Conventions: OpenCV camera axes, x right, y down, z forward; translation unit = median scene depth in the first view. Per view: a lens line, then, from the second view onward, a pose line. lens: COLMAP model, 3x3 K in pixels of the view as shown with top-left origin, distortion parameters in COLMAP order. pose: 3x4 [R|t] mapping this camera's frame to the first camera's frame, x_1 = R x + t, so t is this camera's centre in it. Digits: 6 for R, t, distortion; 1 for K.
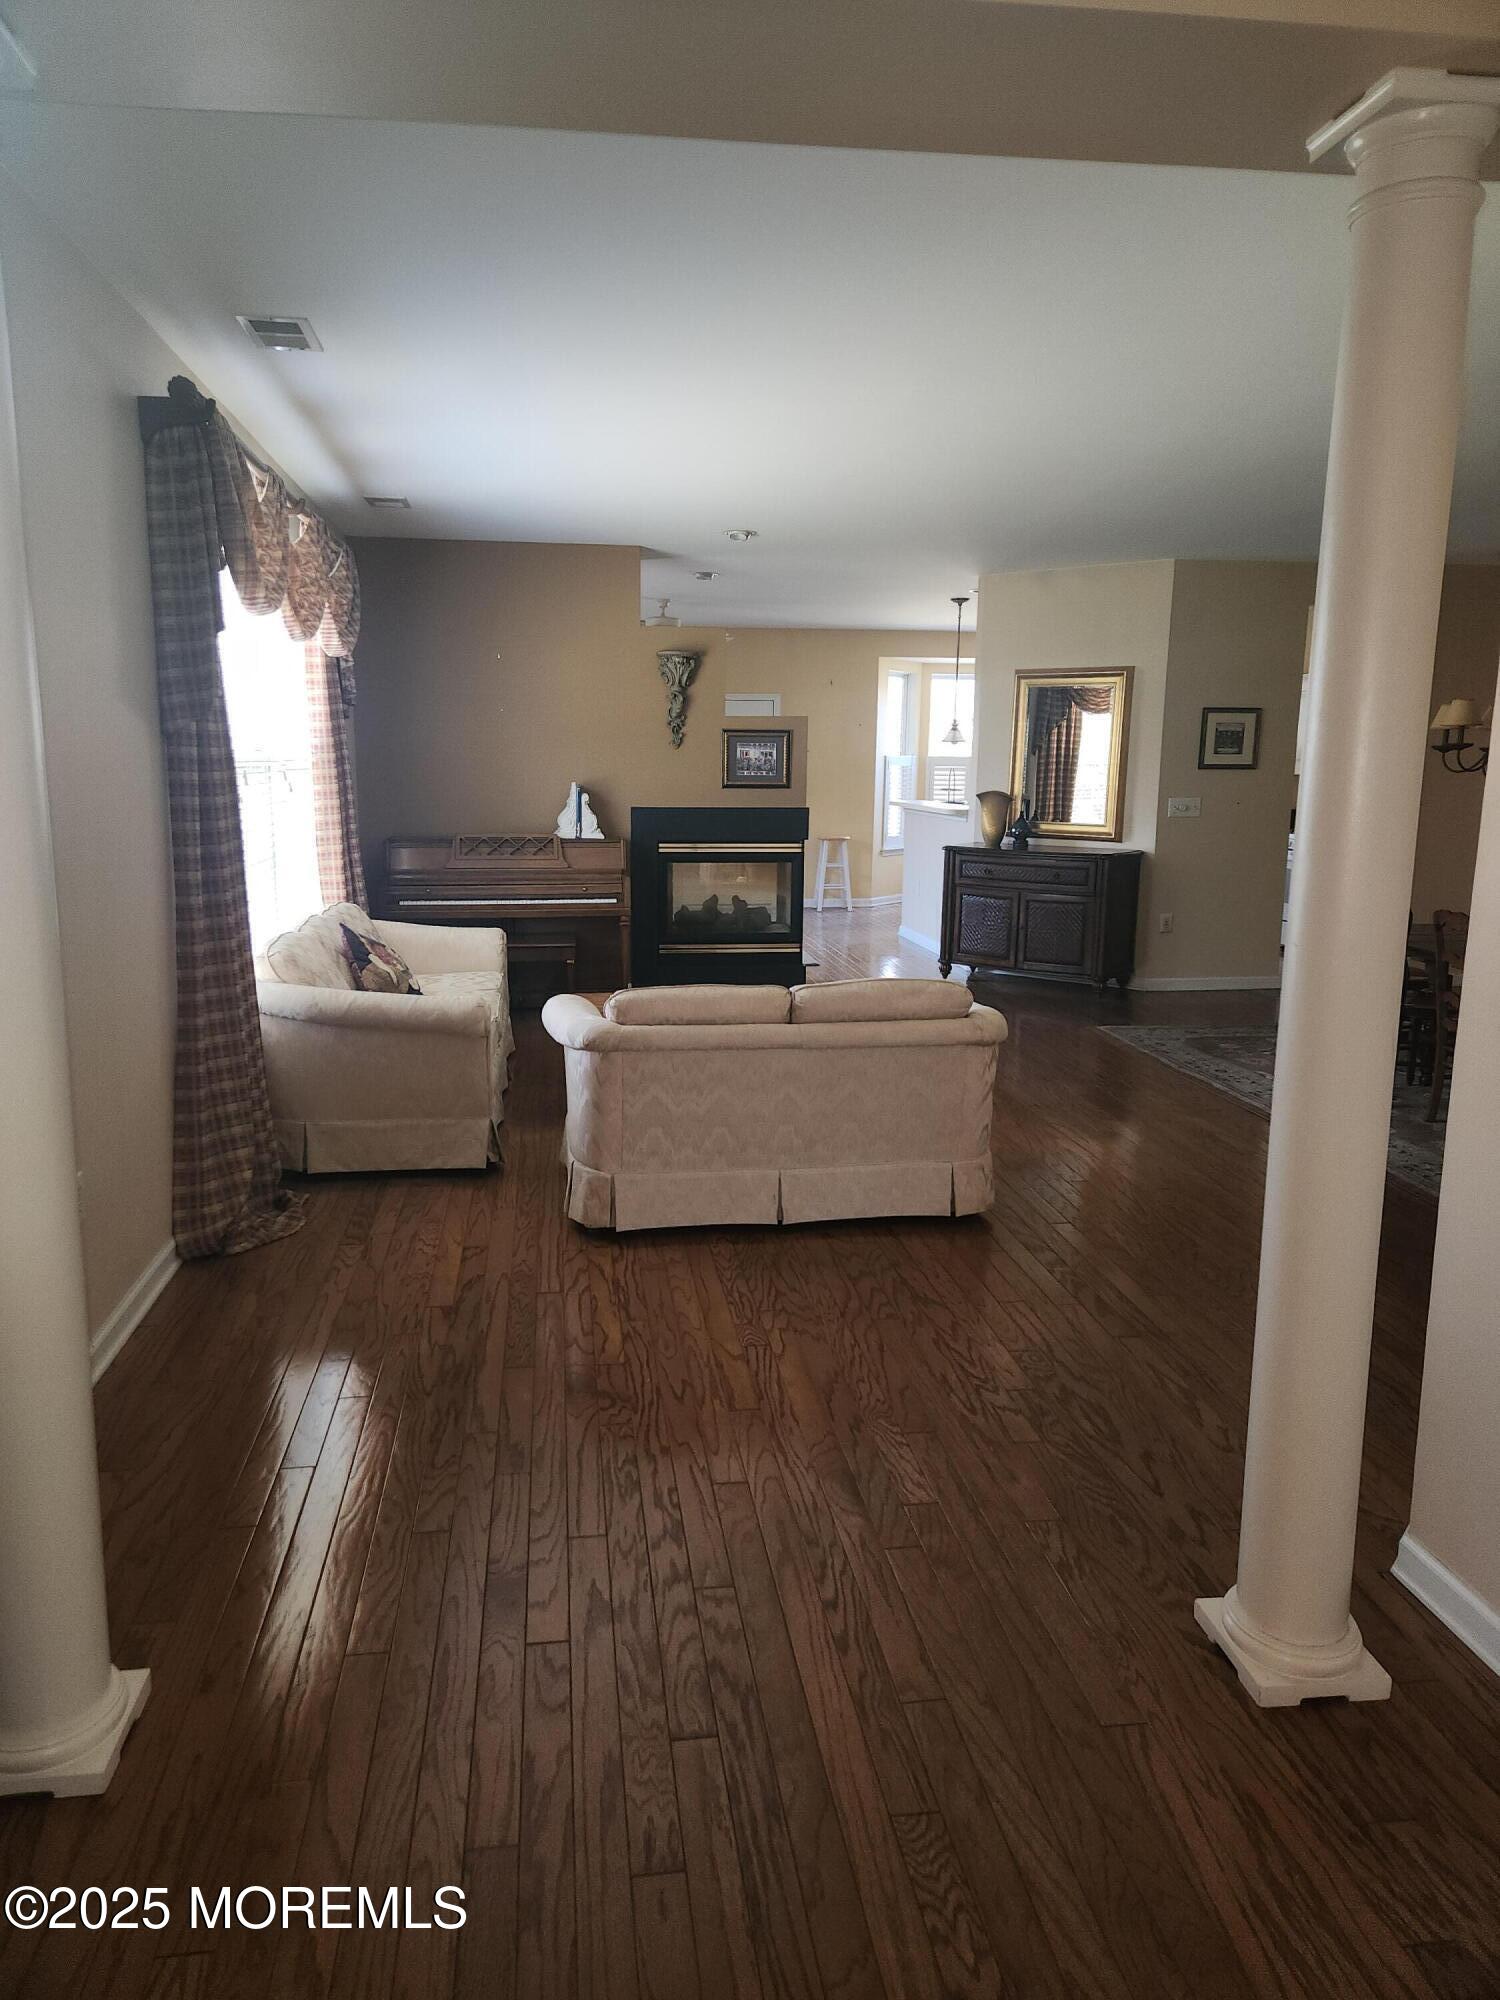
lens RADIAL K [[1335.8, 0, 703.1], [0, 1335.8, 981.0], [0, 0, 1]] dist [0.074241, -0.060816]
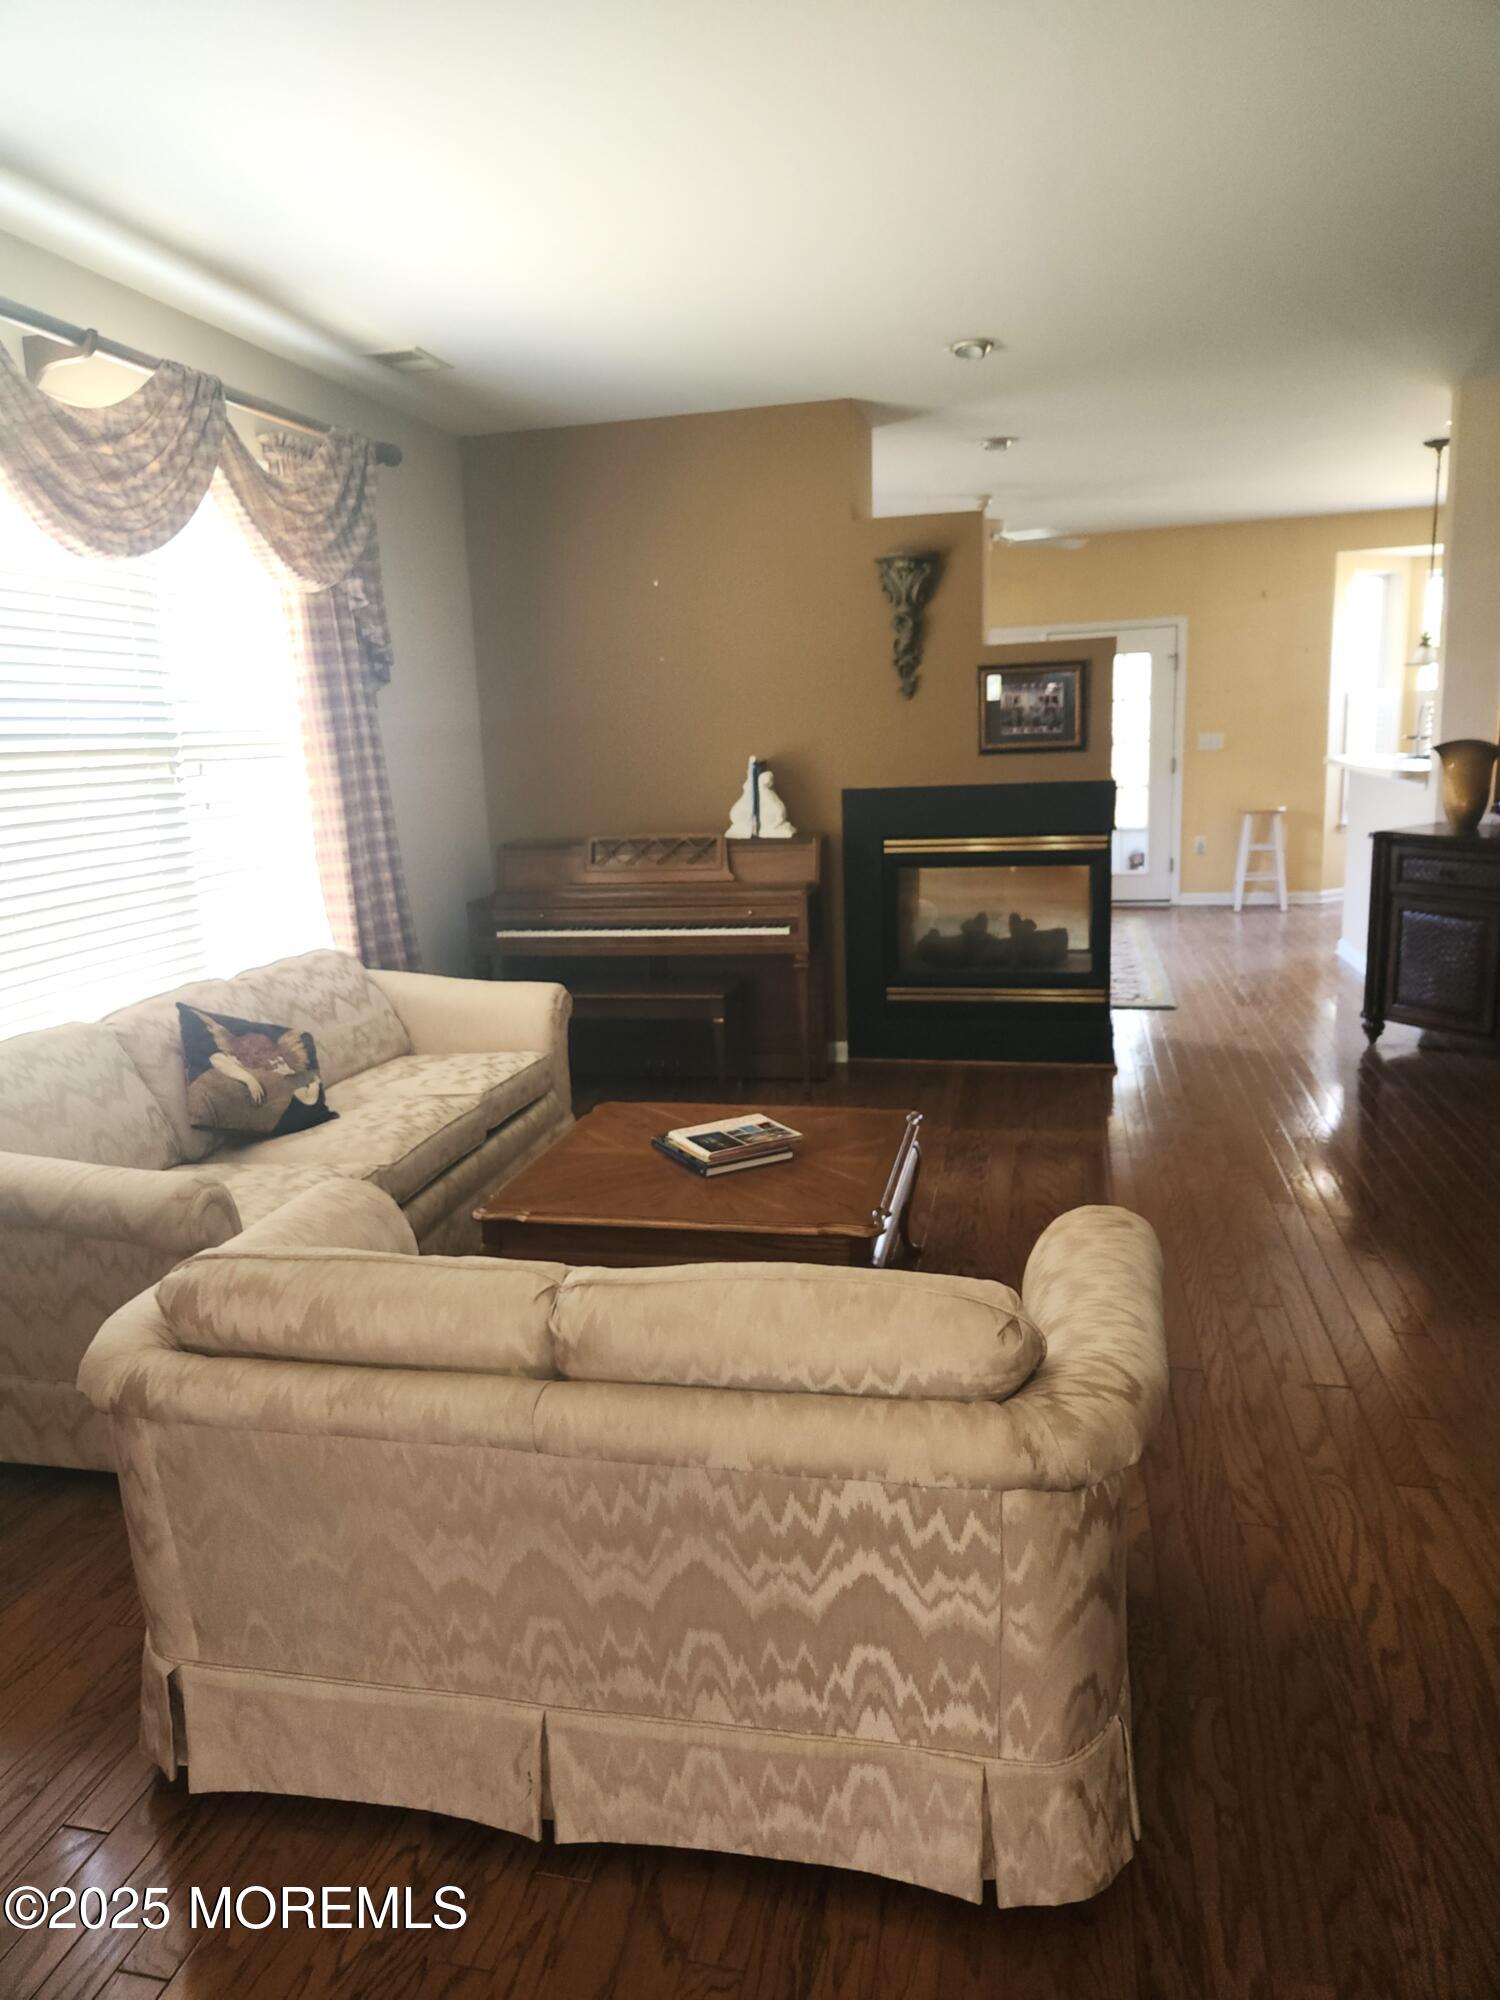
lens RADIAL K [[1335.8, 0, 709.5], [0, 1335.8, 981.1], [0, 0, 1]] dist [0.074241, -0.060816]
pose [[0.934392, 0.021290, -0.355610, 0.129190], [-0.012060, 0.999531, 0.028151, -0.049718], [0.356043, -0.022015, 0.934210, 0.329742]]
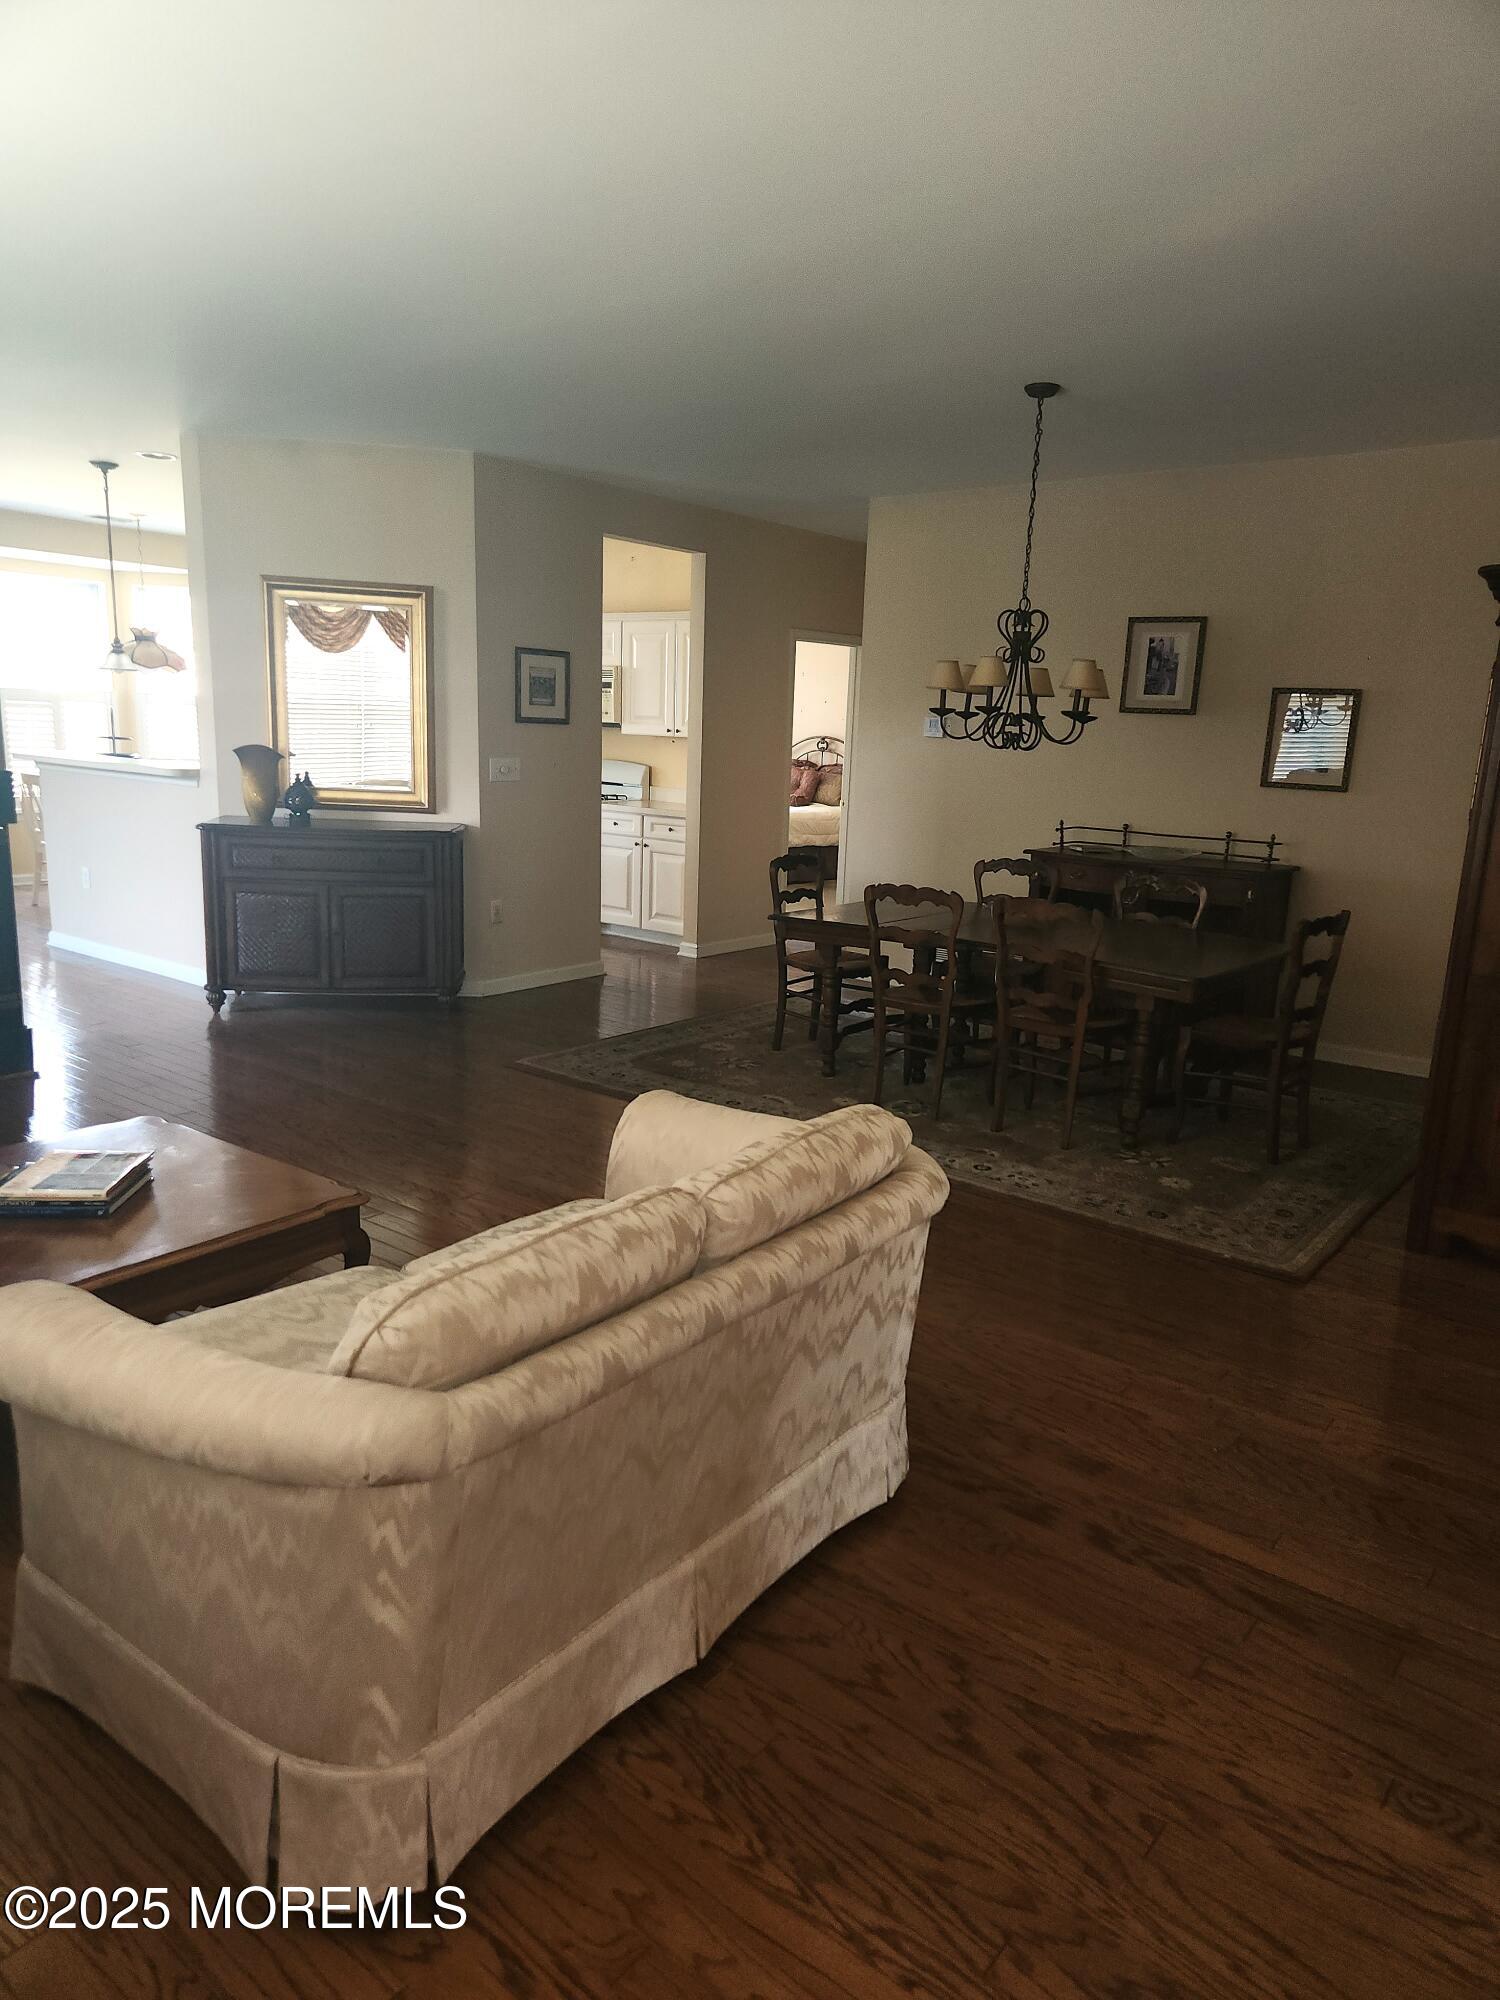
lens RADIAL K [[1335.8, 0, 750.5], [0, 1335.8, 1001.8], [0, 0, 1]] dist [0.074241, -0.060816]
pose [[0.707682, -0.128762, 0.694699, -0.127390], [0.088818, 0.991666, 0.093326, -0.054127], [-0.700926, -0.004343, 0.713220, 0.328798]]
